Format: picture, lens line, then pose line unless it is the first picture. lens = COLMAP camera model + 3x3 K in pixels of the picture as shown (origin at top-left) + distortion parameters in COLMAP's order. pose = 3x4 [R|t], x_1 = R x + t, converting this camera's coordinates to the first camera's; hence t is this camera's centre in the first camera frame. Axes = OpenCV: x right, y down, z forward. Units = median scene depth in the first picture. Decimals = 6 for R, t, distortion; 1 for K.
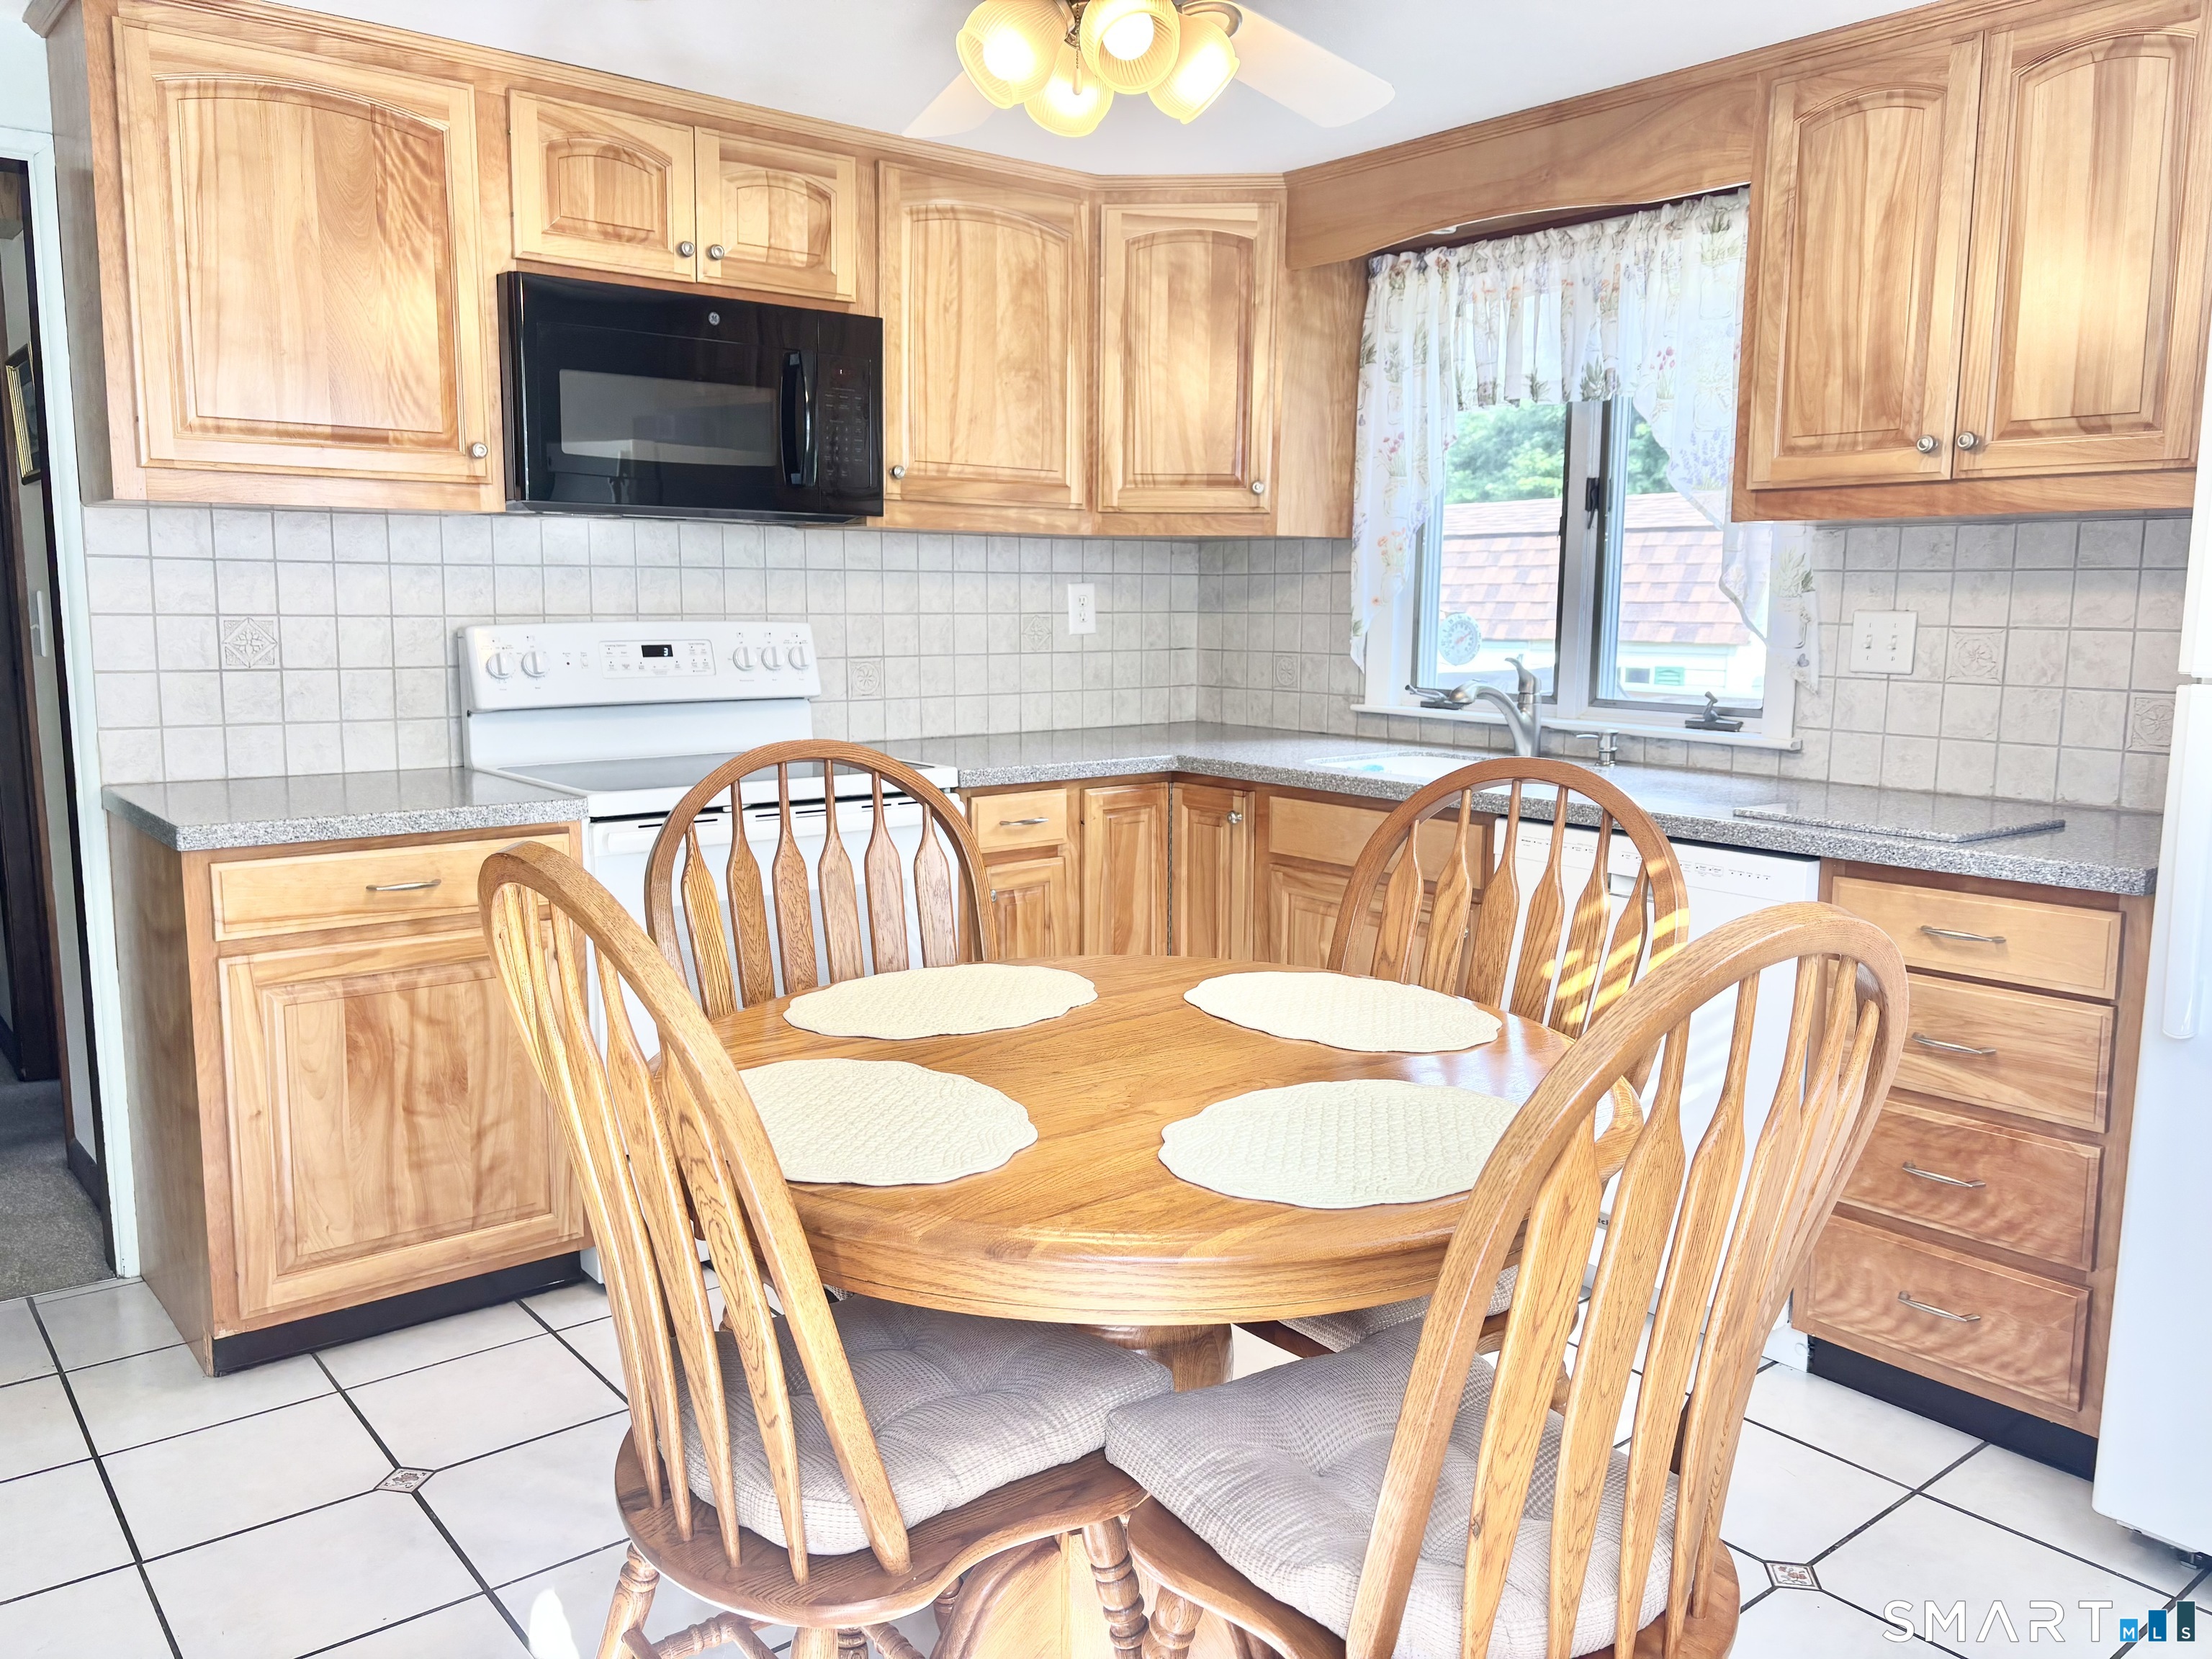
lens RADIAL K [[1664.1, 0, 1106.5], [0, 1664.1, 817.8], [0, 0, 1]] dist [0.008001, 0.003325]
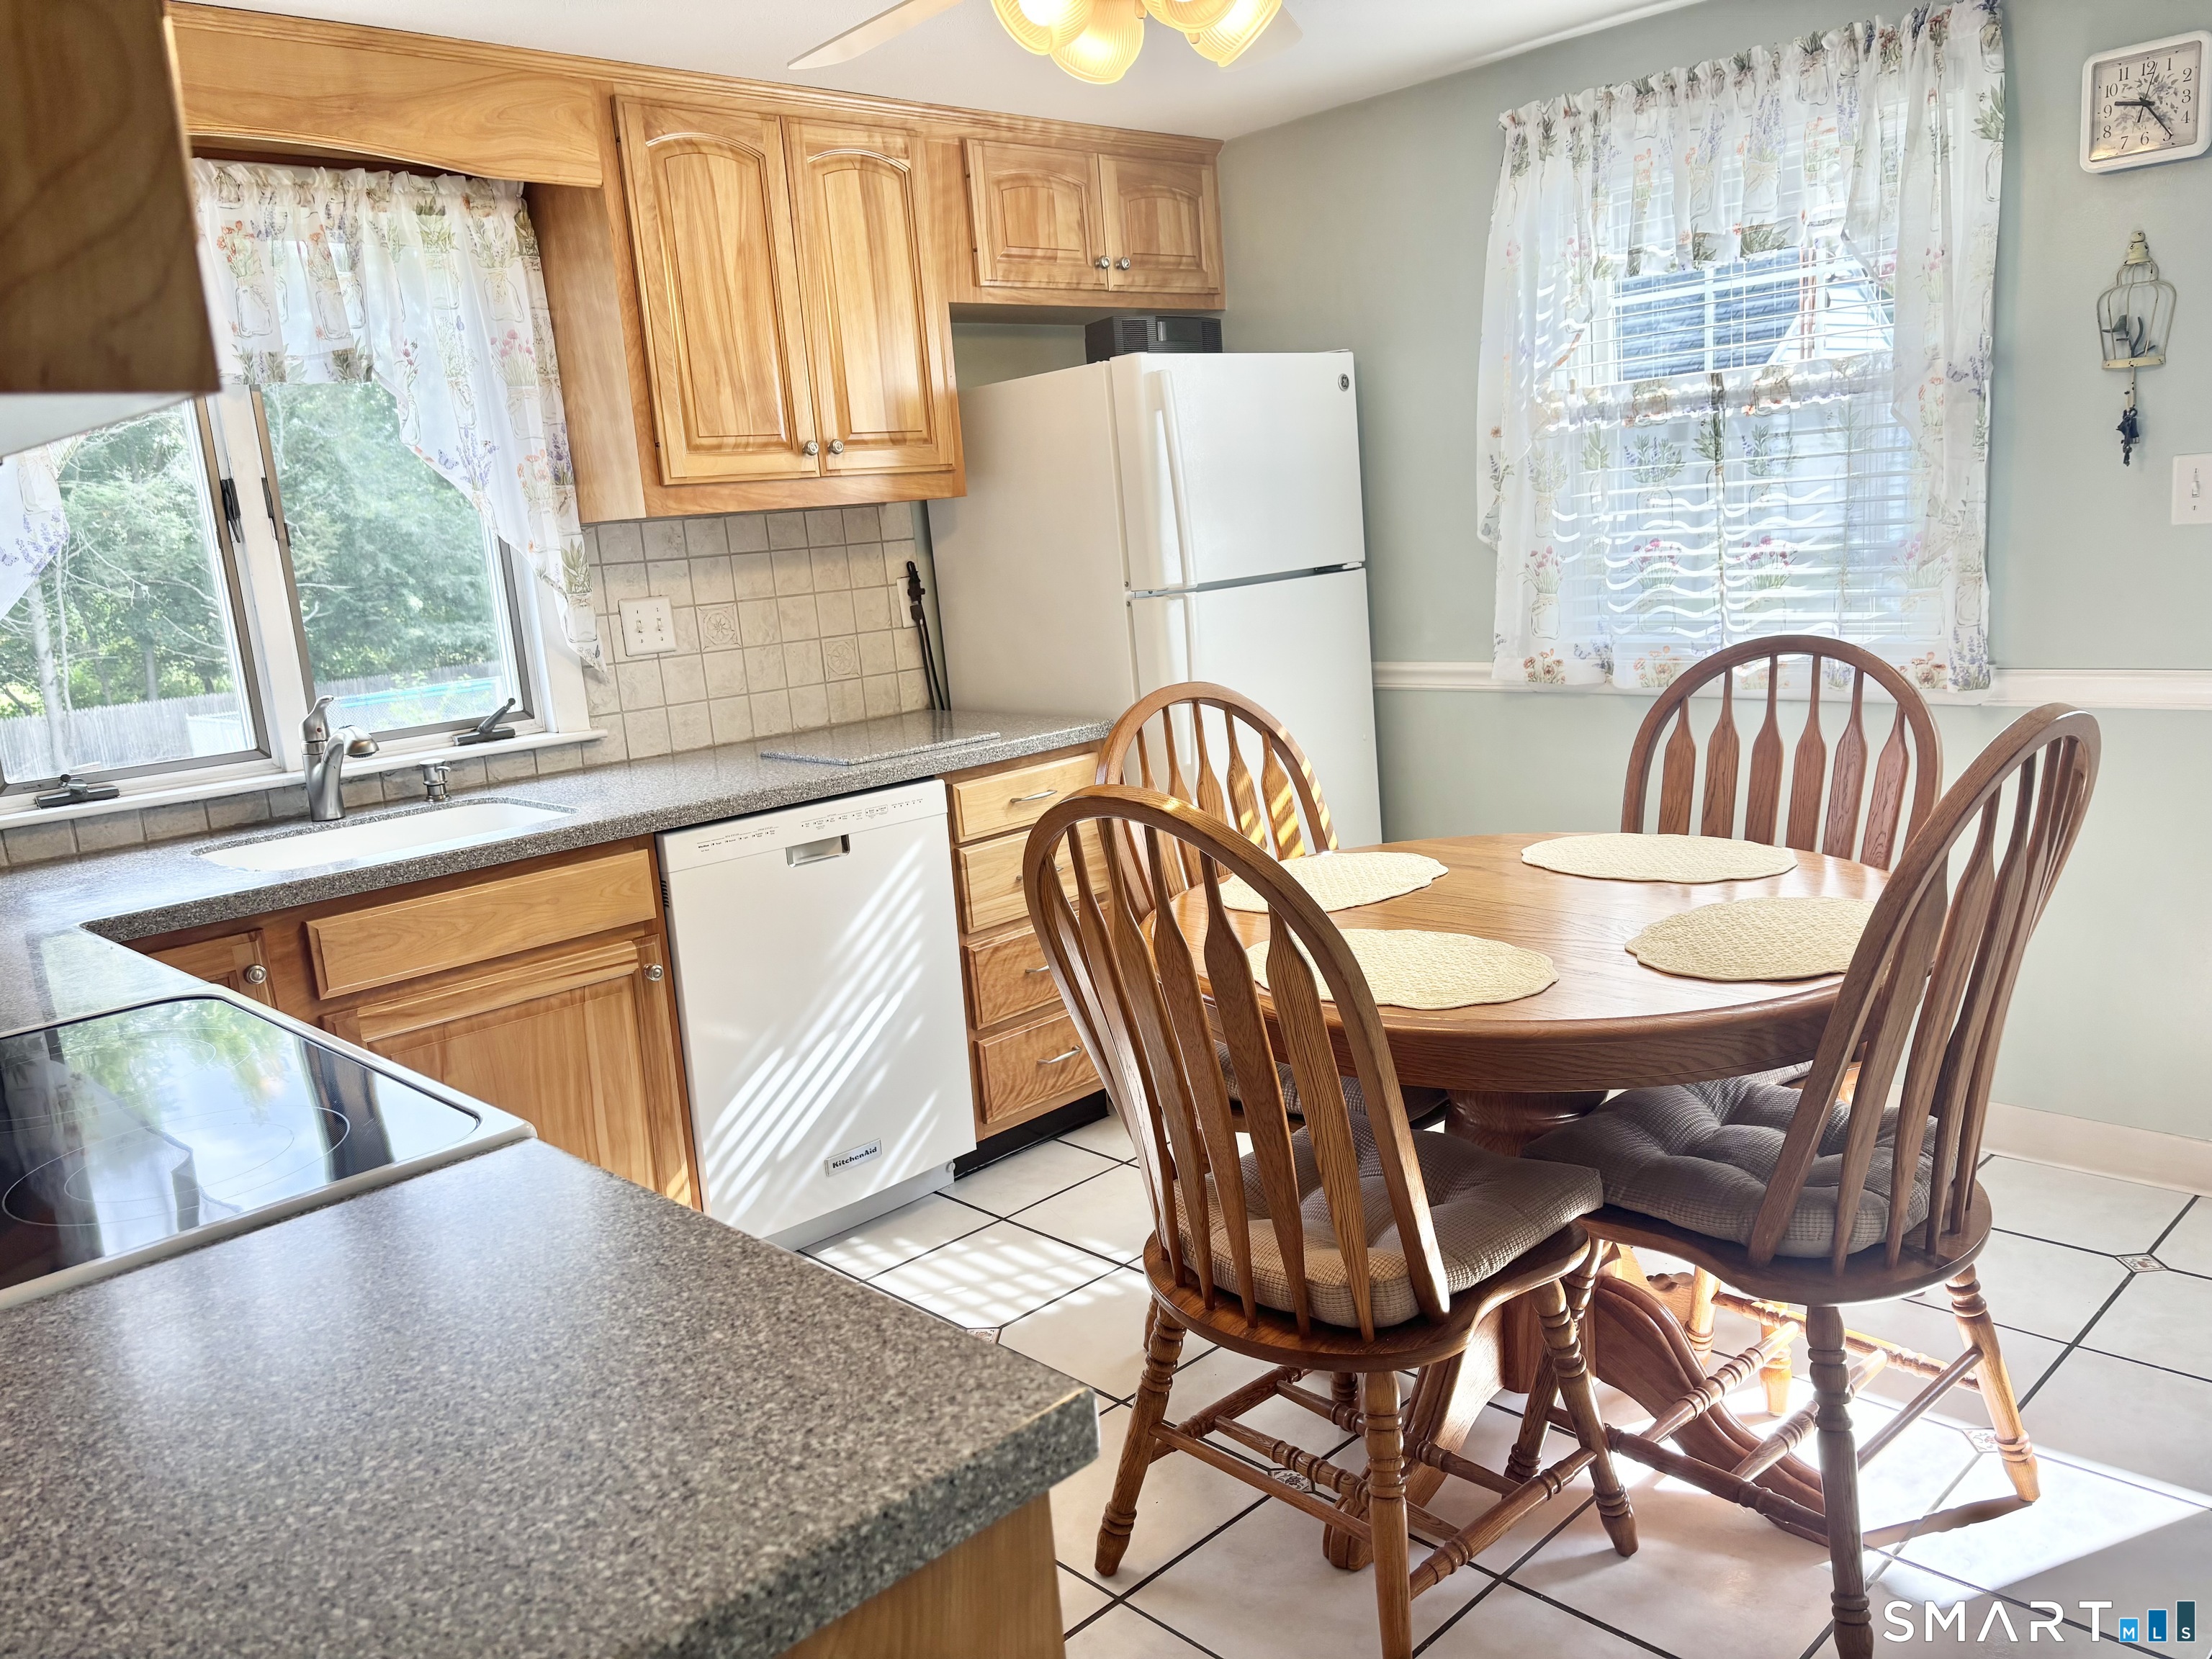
lens RADIAL K [[1664.1, 0, 1104.9], [0, 1664.1, 834.3], [0, 0, 1]] dist [0.008001, 0.003325]
pose [[-0.110222, -0.181910, 0.977118, -0.714102], [0.212997, 0.955945, 0.201995, -0.137676], [-0.970816, 0.230387, -0.066620, 0.843636]]
